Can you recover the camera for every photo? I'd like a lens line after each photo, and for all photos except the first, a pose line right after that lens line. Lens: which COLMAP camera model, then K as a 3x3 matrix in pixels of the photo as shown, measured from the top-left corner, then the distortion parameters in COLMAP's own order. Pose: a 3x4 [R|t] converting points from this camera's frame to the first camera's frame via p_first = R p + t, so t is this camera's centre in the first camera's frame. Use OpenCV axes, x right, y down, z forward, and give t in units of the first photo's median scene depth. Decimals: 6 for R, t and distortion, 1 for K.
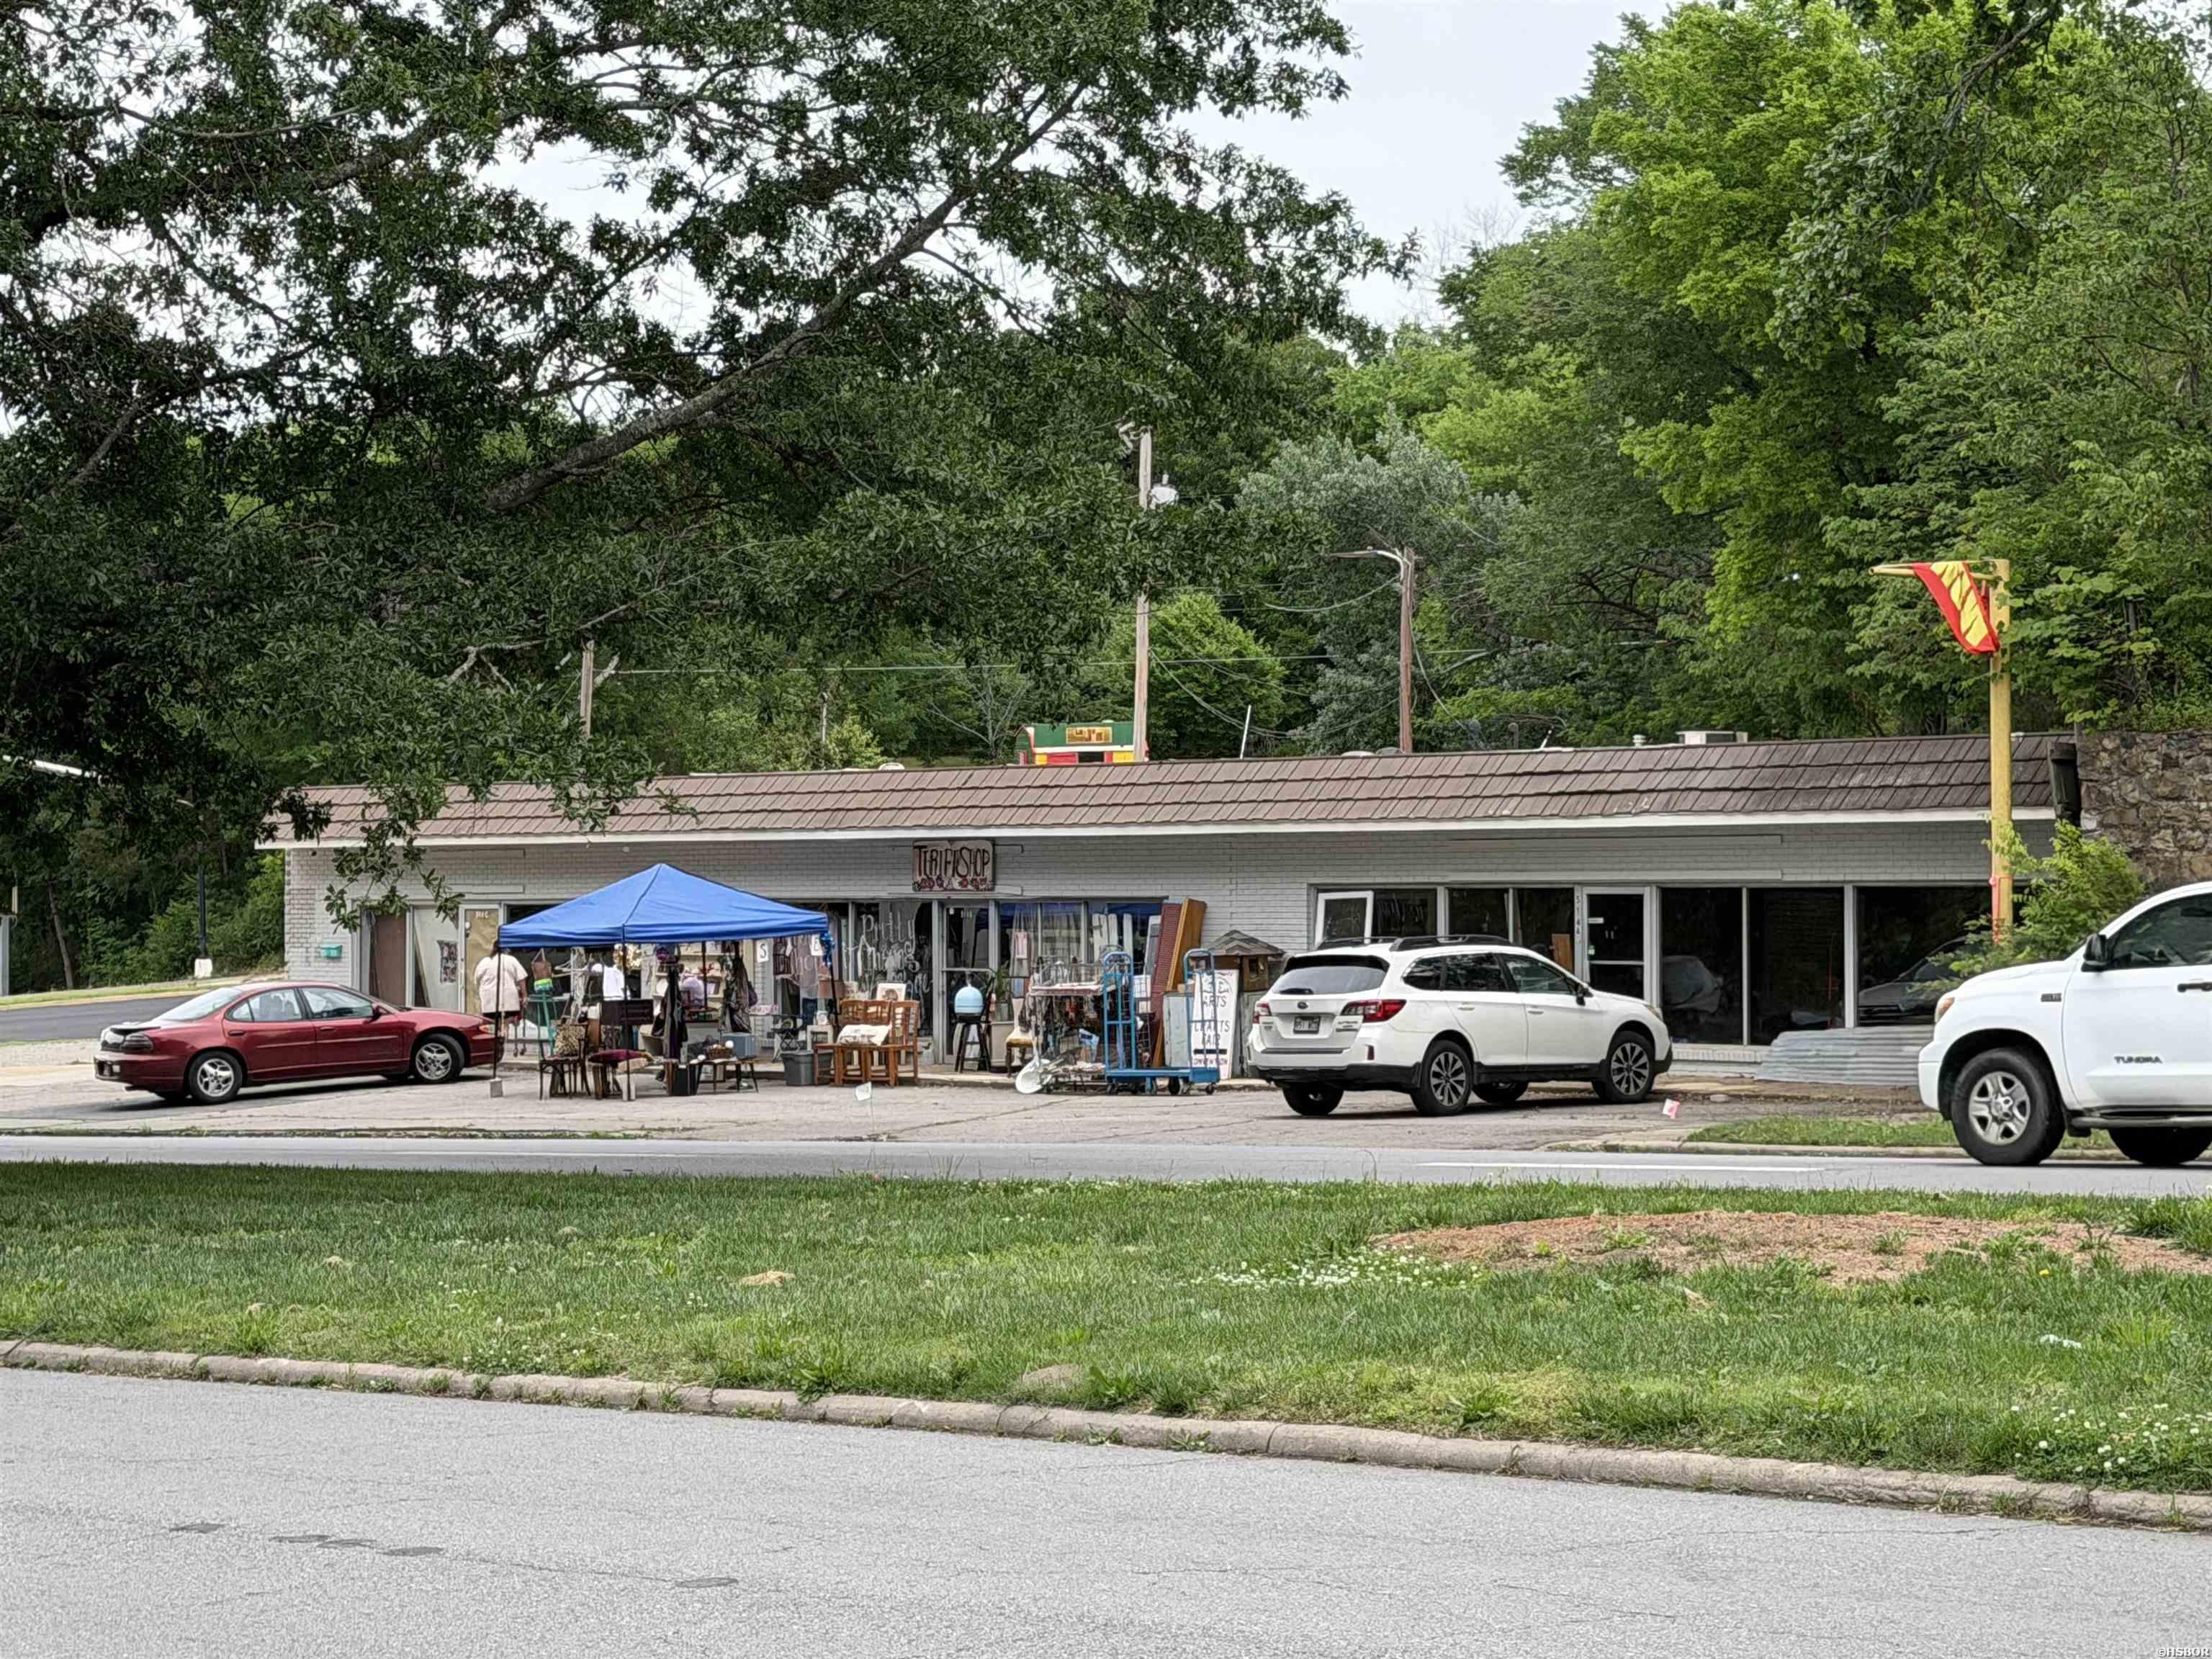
lens RADIAL K [[4893.3, 0, 1106.4], [0, 4893.3, 827.3], [0, 0, 1]] dist [-0.003746, 0.000000]
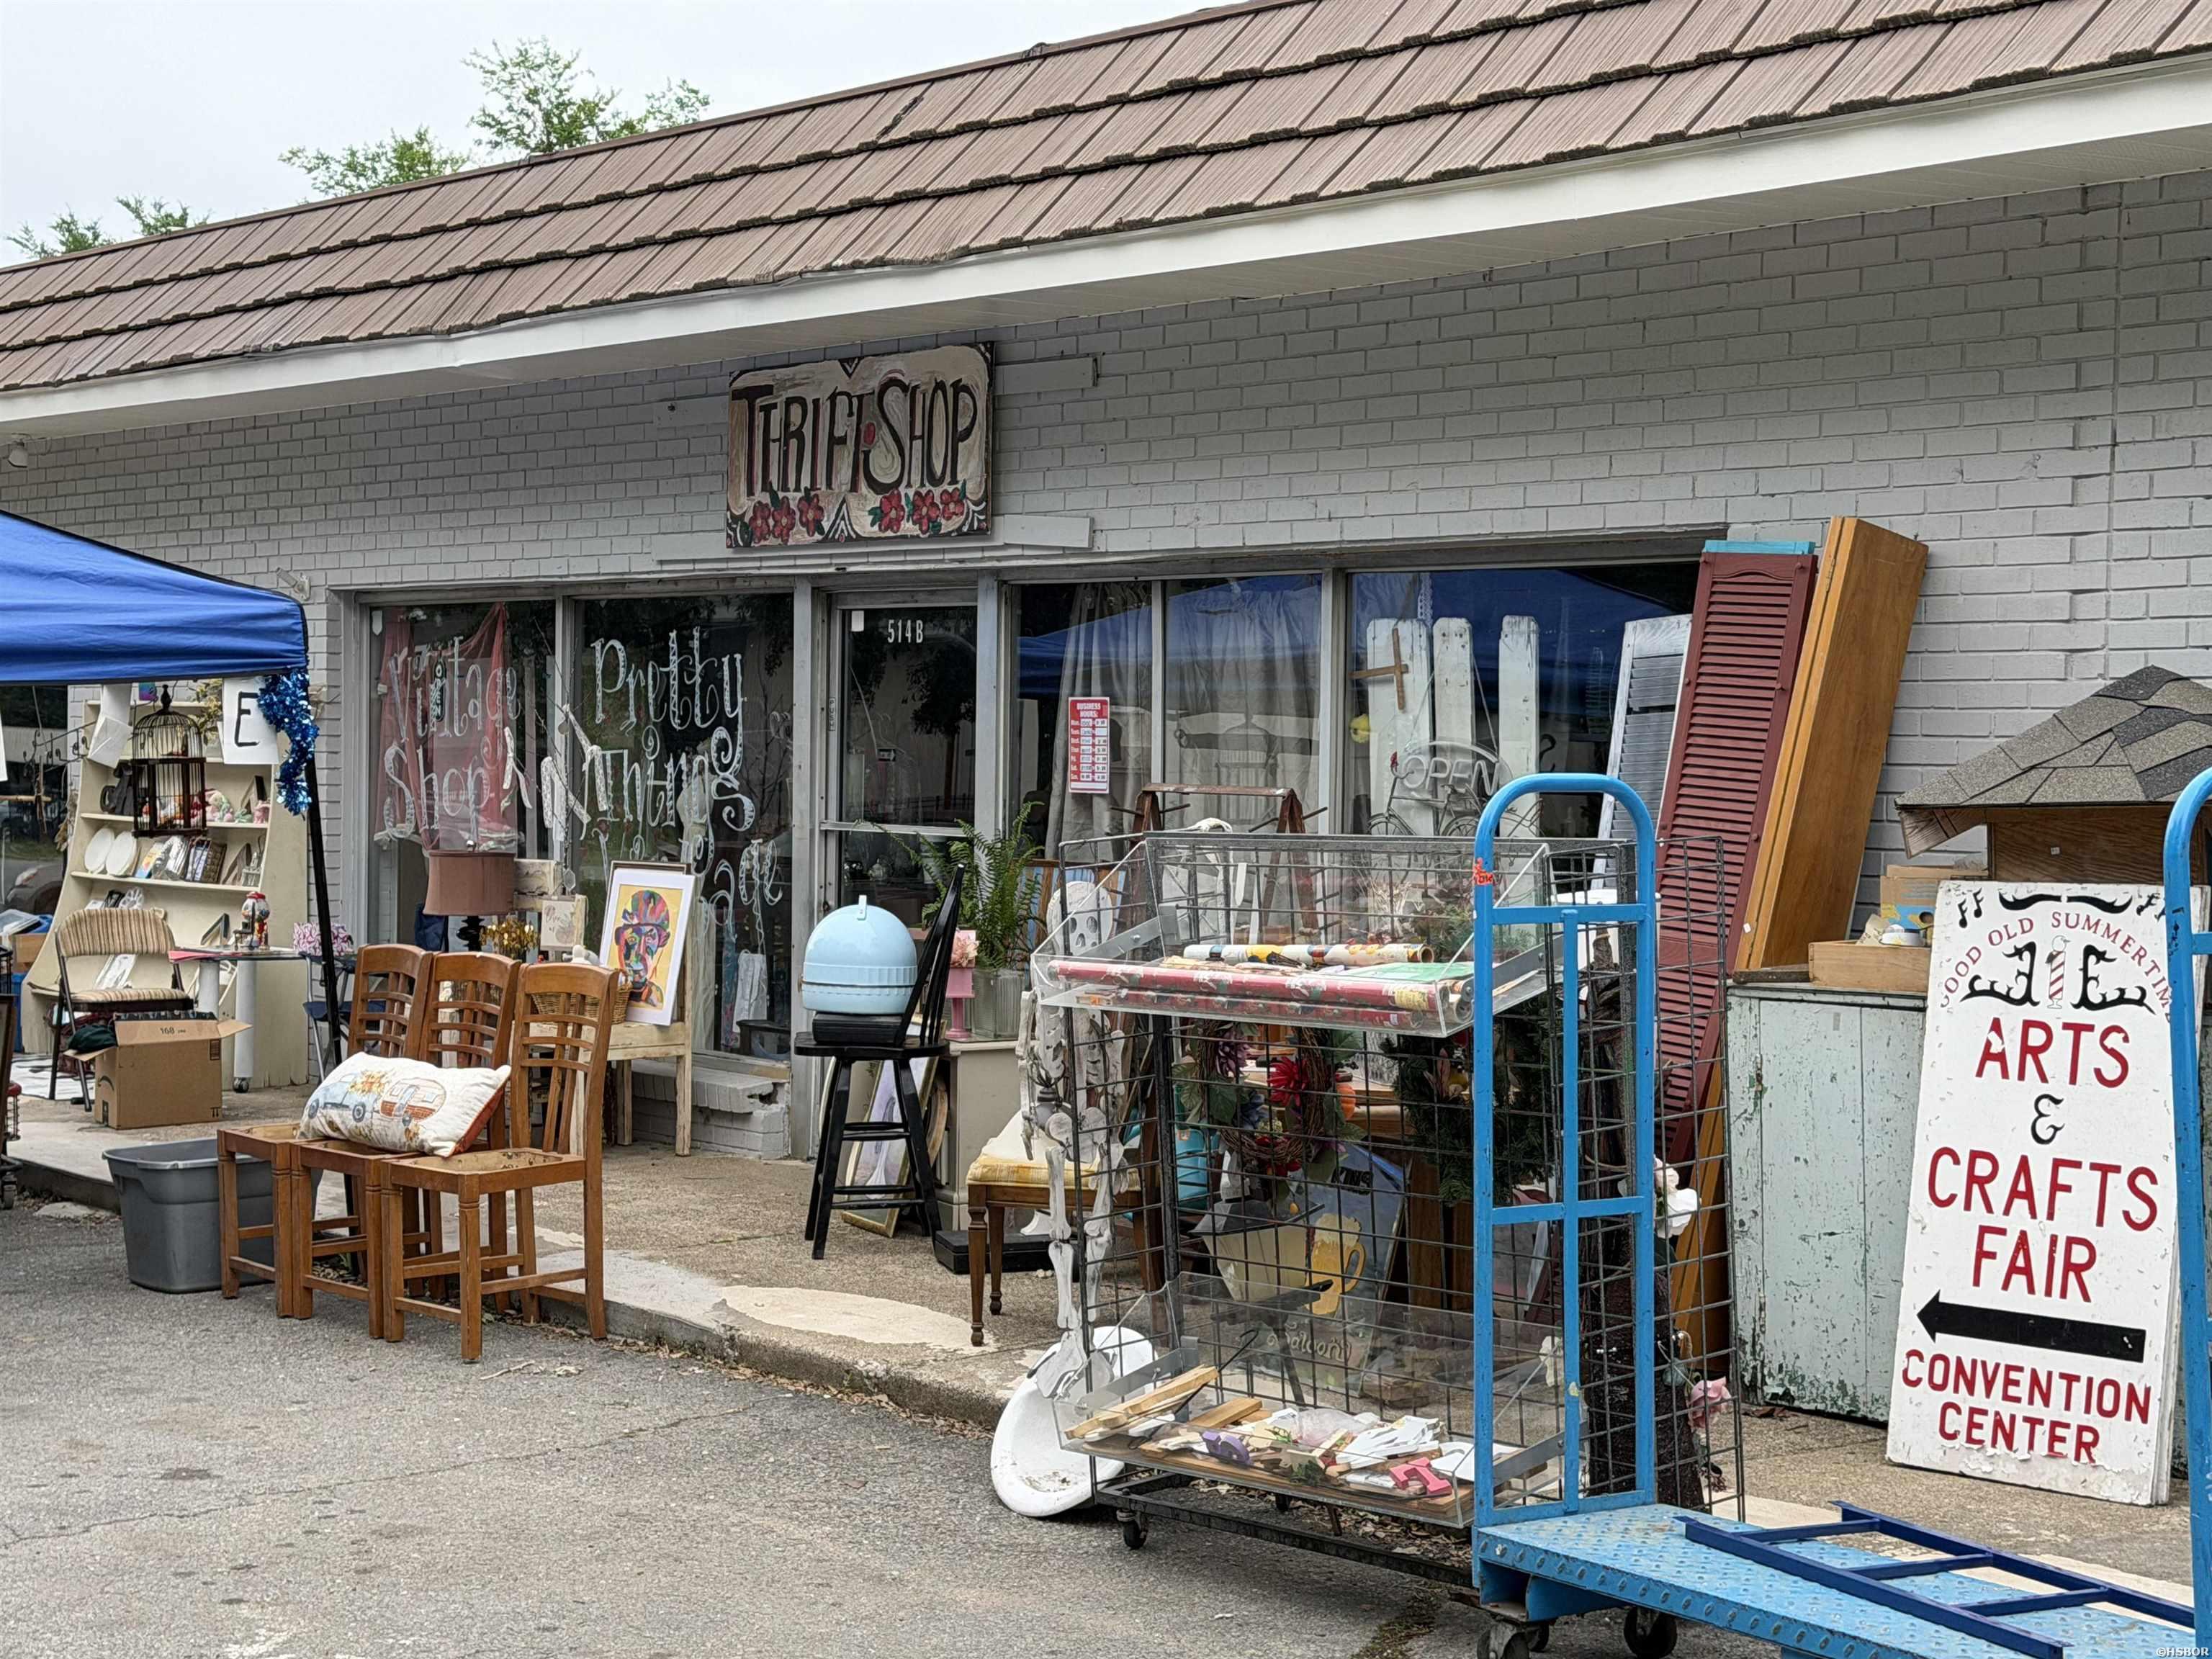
lens RADIAL K [[3566.6, 0, 1104.1], [0, 3566.6, 825.6], [0, 0, 1]] dist [0.035353, 0.000000]
pose [[0.998009, 0.021261, -0.059375, -0.005316], [-0.019122, 0.999156, 0.036354, 0.022131], [0.060098, -0.035146, 0.997574, 0.832365]]
